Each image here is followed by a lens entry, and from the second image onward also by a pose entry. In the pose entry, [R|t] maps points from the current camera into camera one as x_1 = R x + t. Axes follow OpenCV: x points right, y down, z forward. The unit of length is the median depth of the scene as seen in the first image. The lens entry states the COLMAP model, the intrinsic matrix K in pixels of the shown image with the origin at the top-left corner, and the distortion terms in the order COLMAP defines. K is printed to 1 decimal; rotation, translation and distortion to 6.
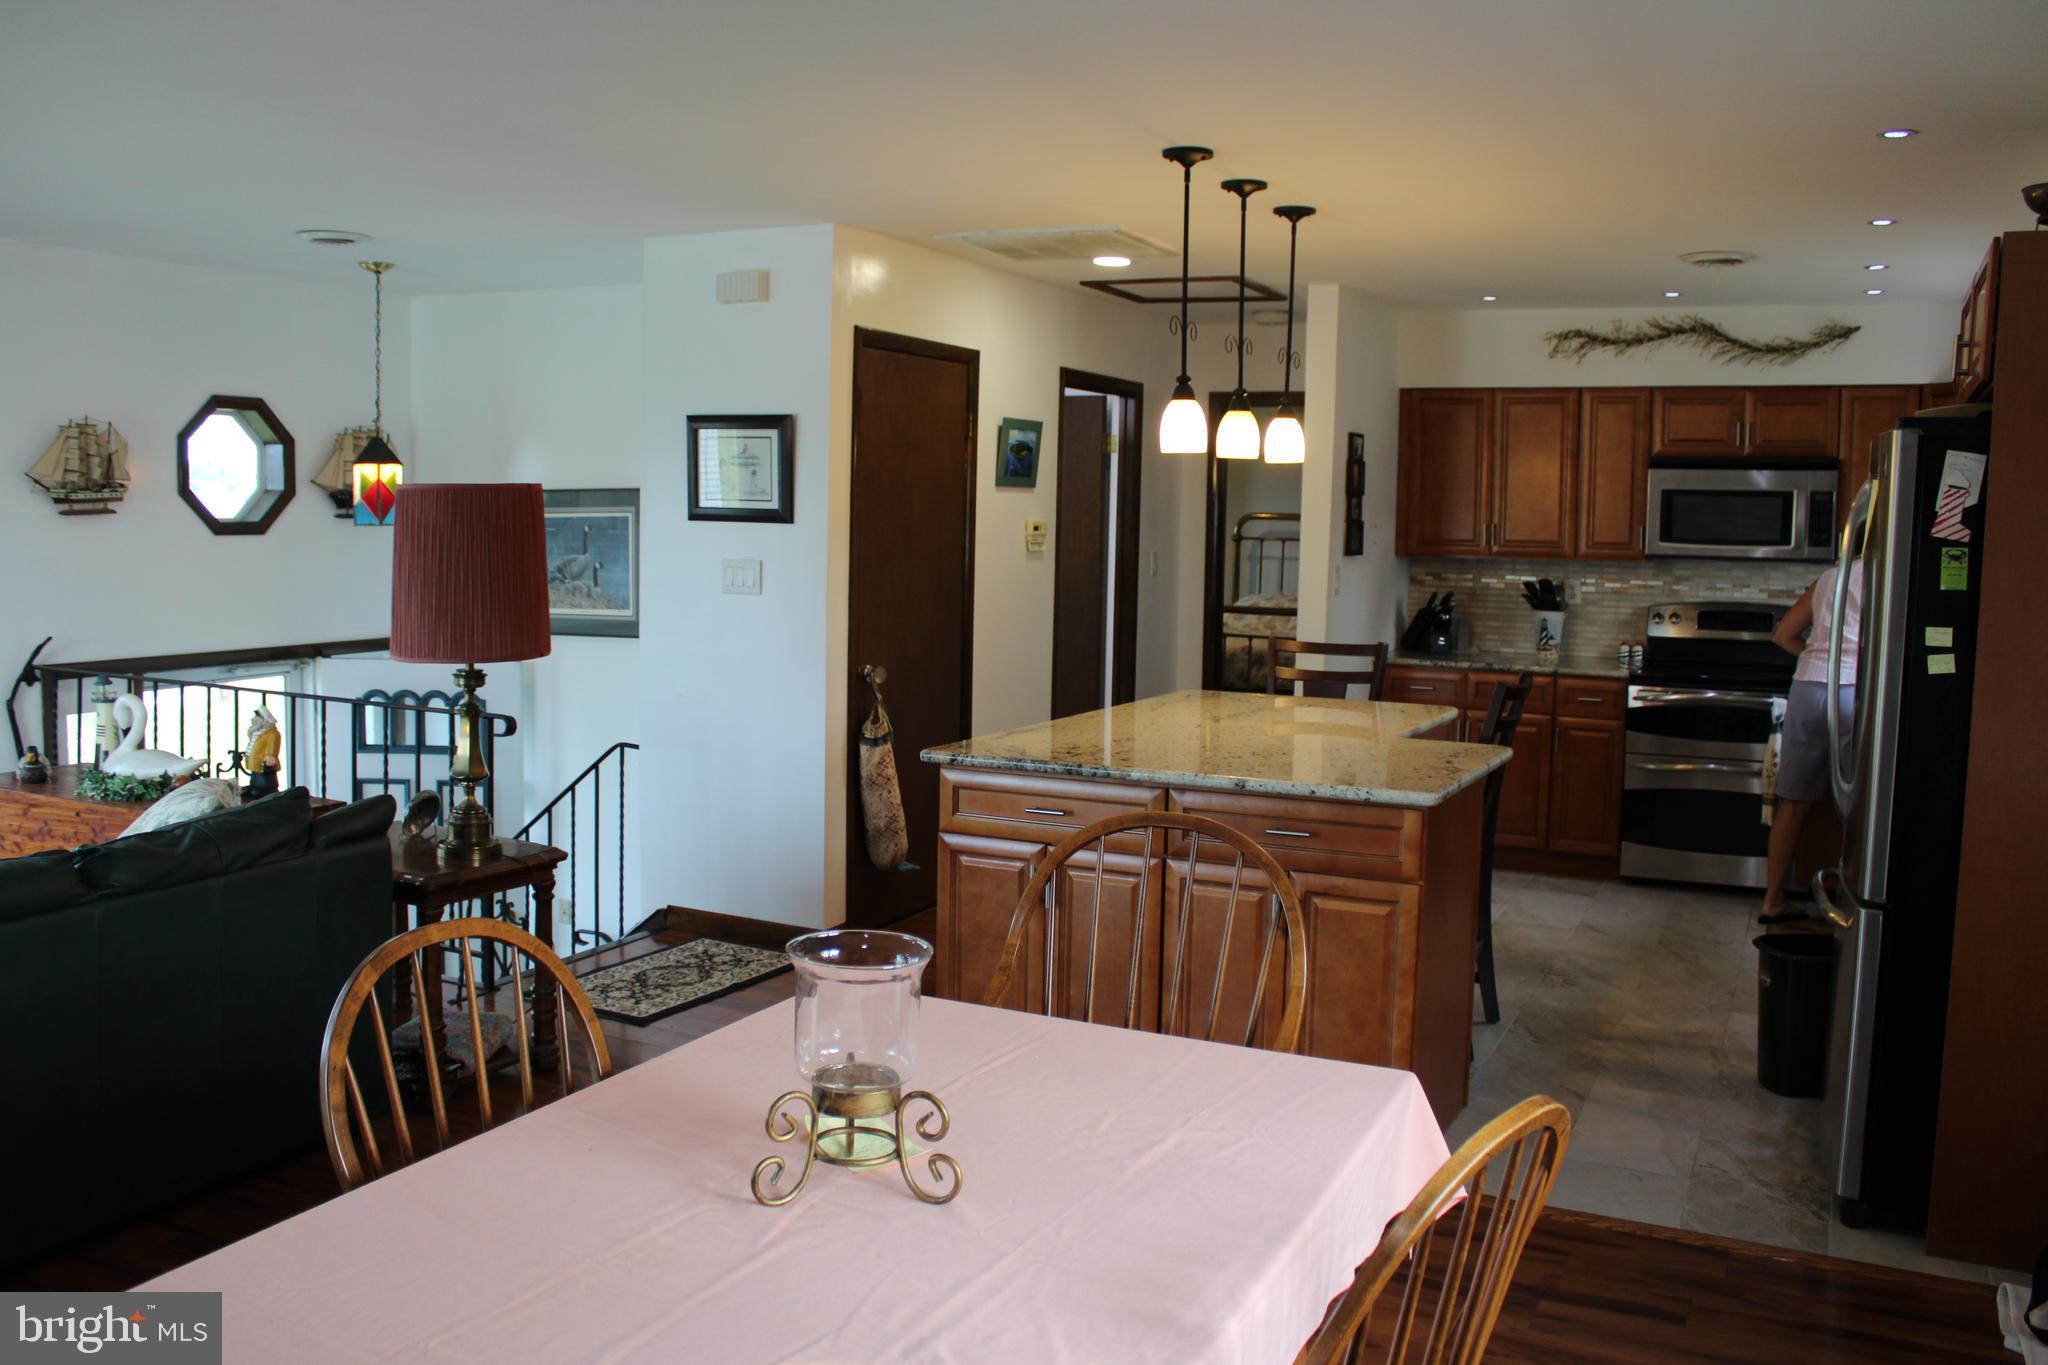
lens RADIAL K [[1693.2, 0, 1024.0], [0, 1693.2, 682.5], [0, 0, 1]] dist [-0.169433, 0.148077]
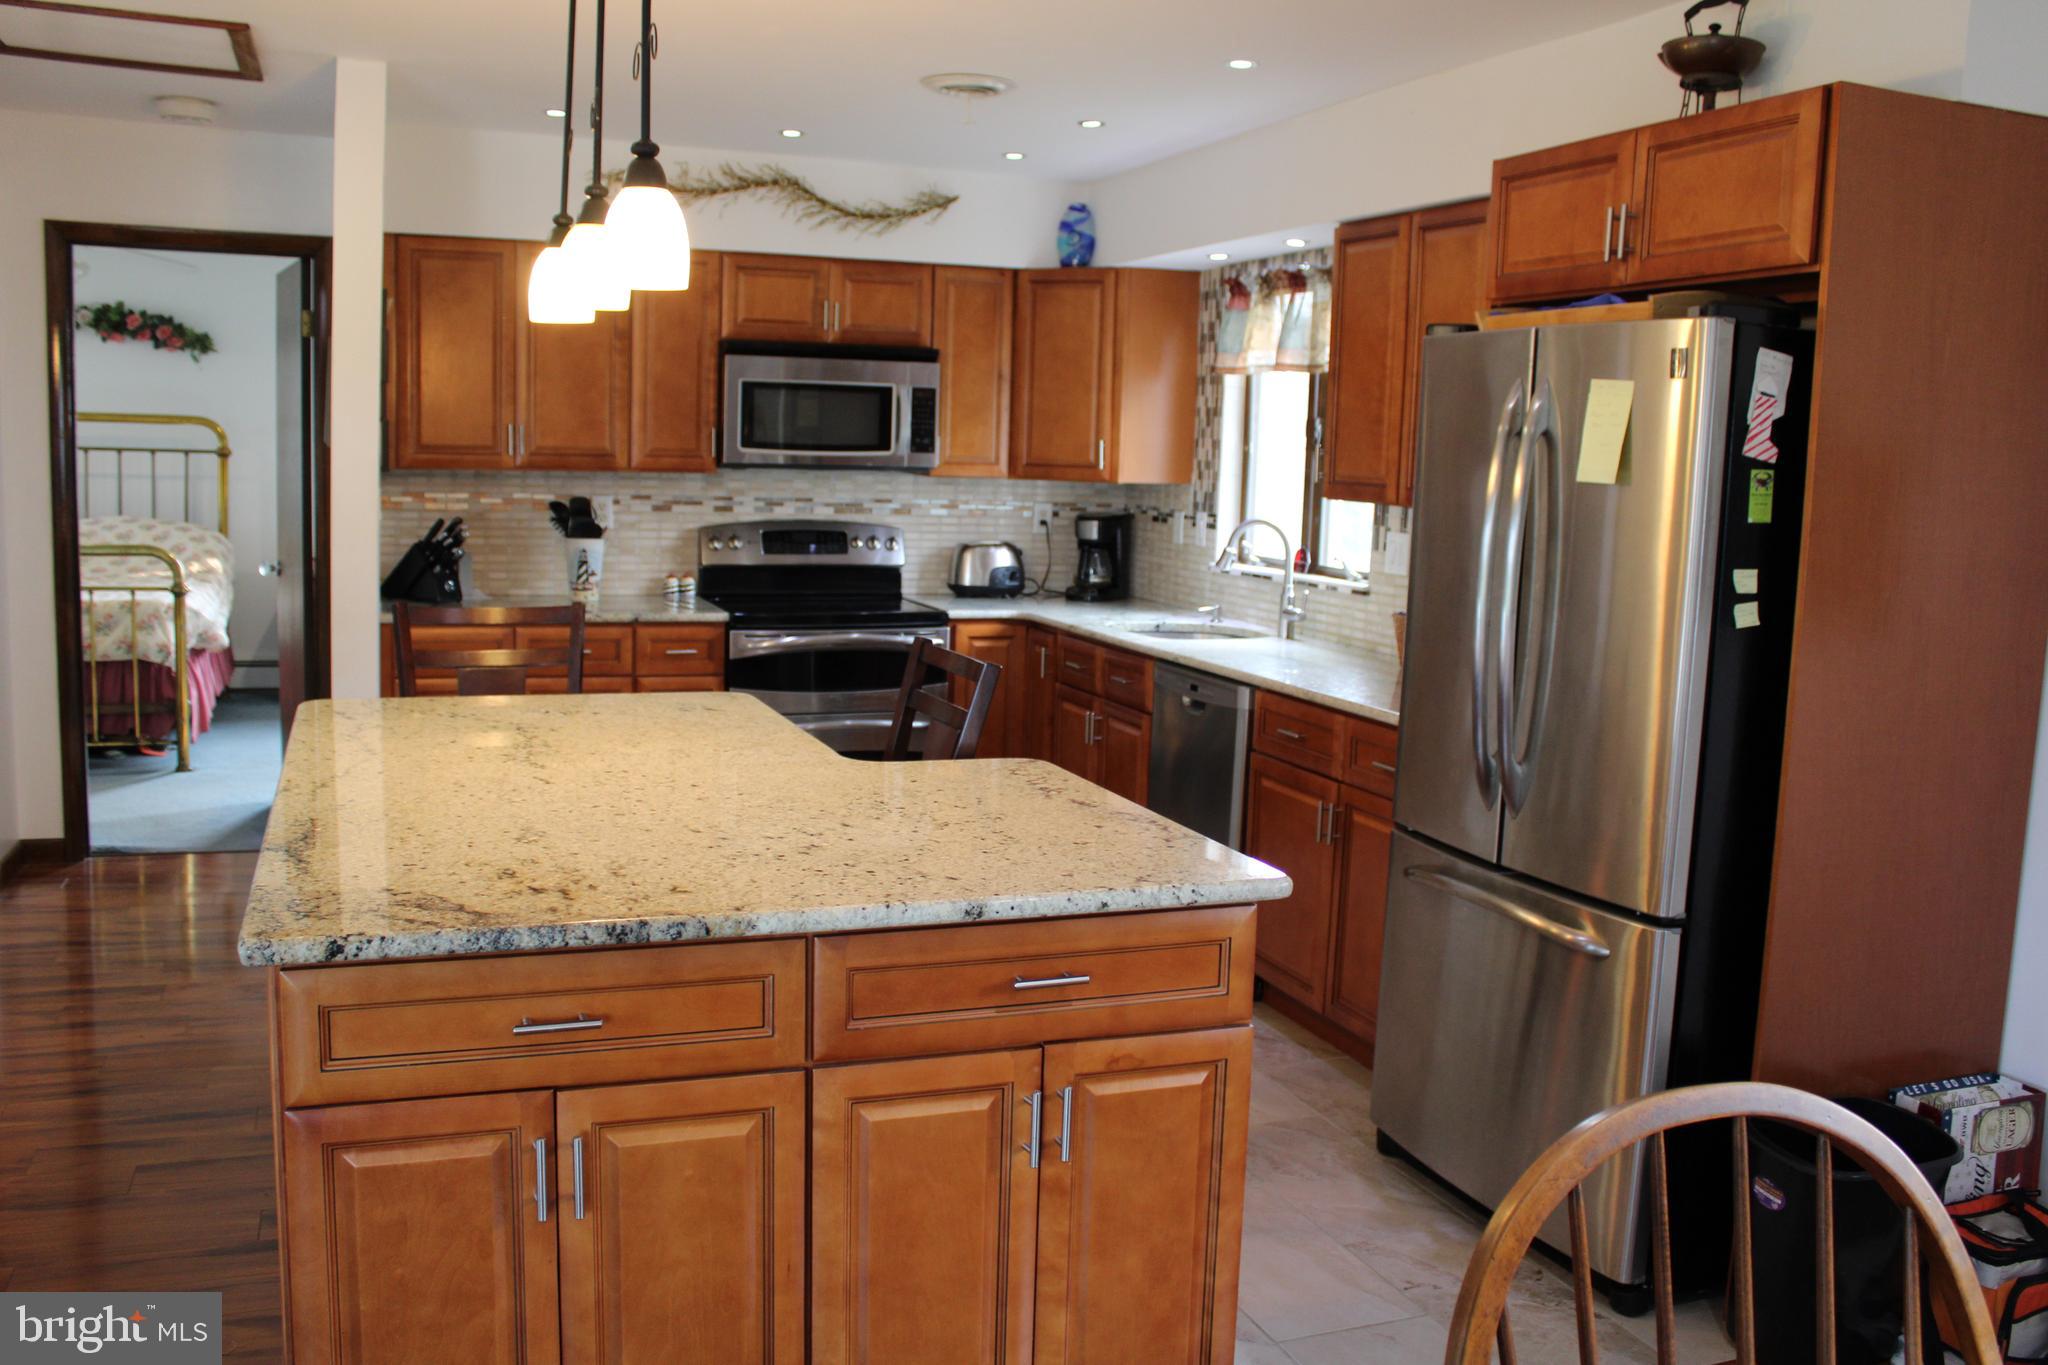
lens RADIAL K [[1750.1, 0, 1035.2], [0, 1750.1, 674.2], [0, 0, 1]] dist [-0.166502, 0.154973]
pose [[0.676510, -0.087150, 0.731258, -0.139171], [0.050989, 0.996133, 0.071546, -0.028874], [-0.734666, -0.011116, 0.678338, 0.327741]]
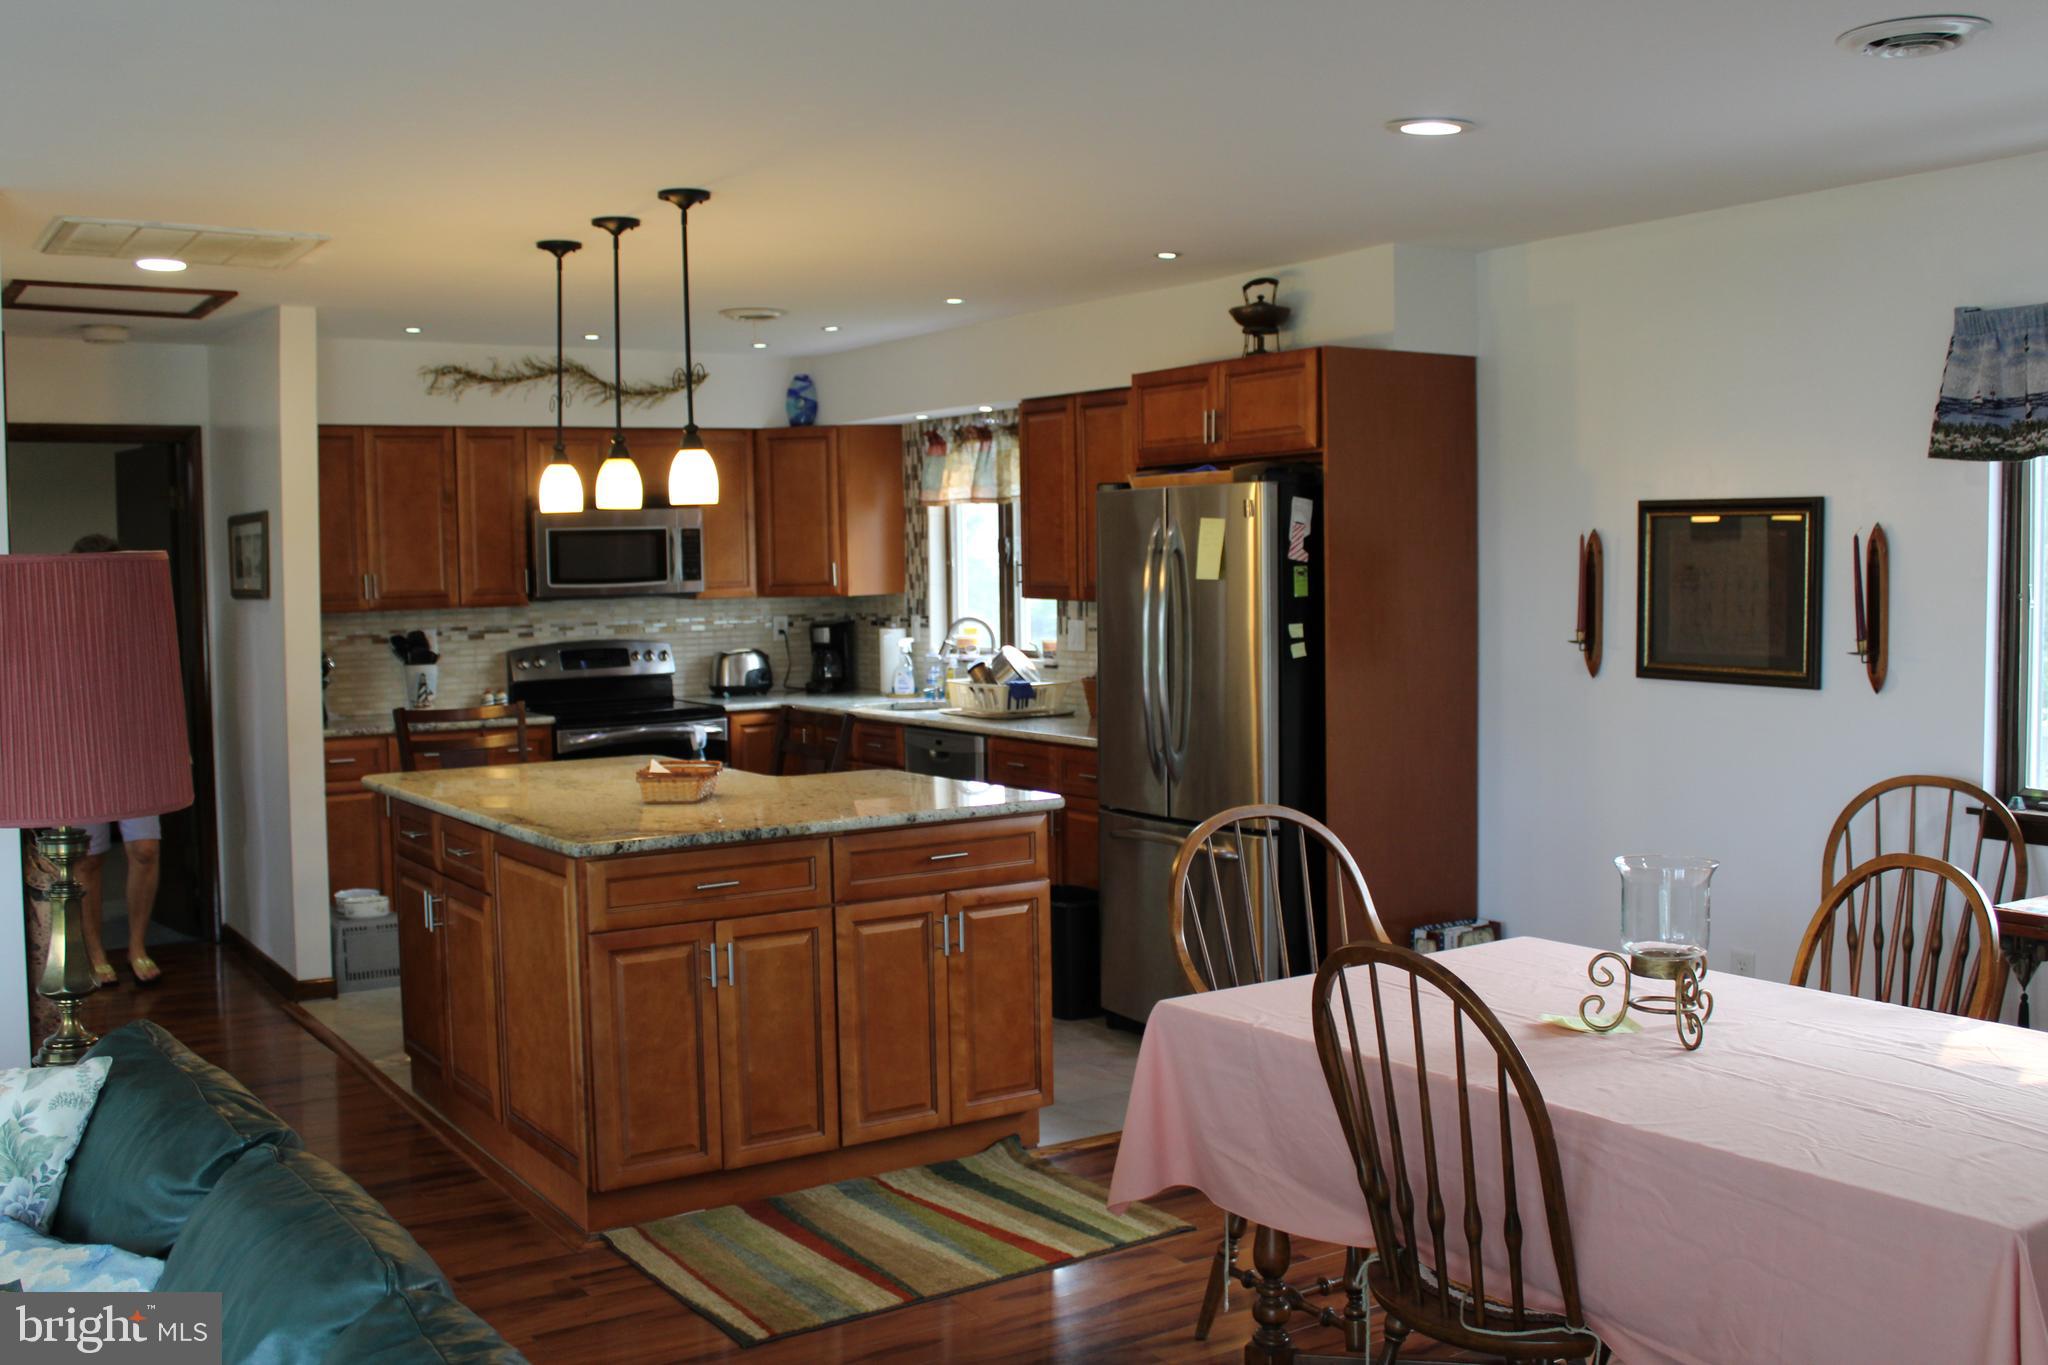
lens RADIAL K [[1979.5, 0, 1024.0], [0, 1979.5, 682.5], [0, 0, 1]] dist [-0.112670, 0.007952]
pose [[0.510875, -0.080529, 0.855875, -0.476629], [0.111683, 0.993382, 0.026803, -0.026403], [-0.852370, 0.081894, 0.516488, 0.158761]]
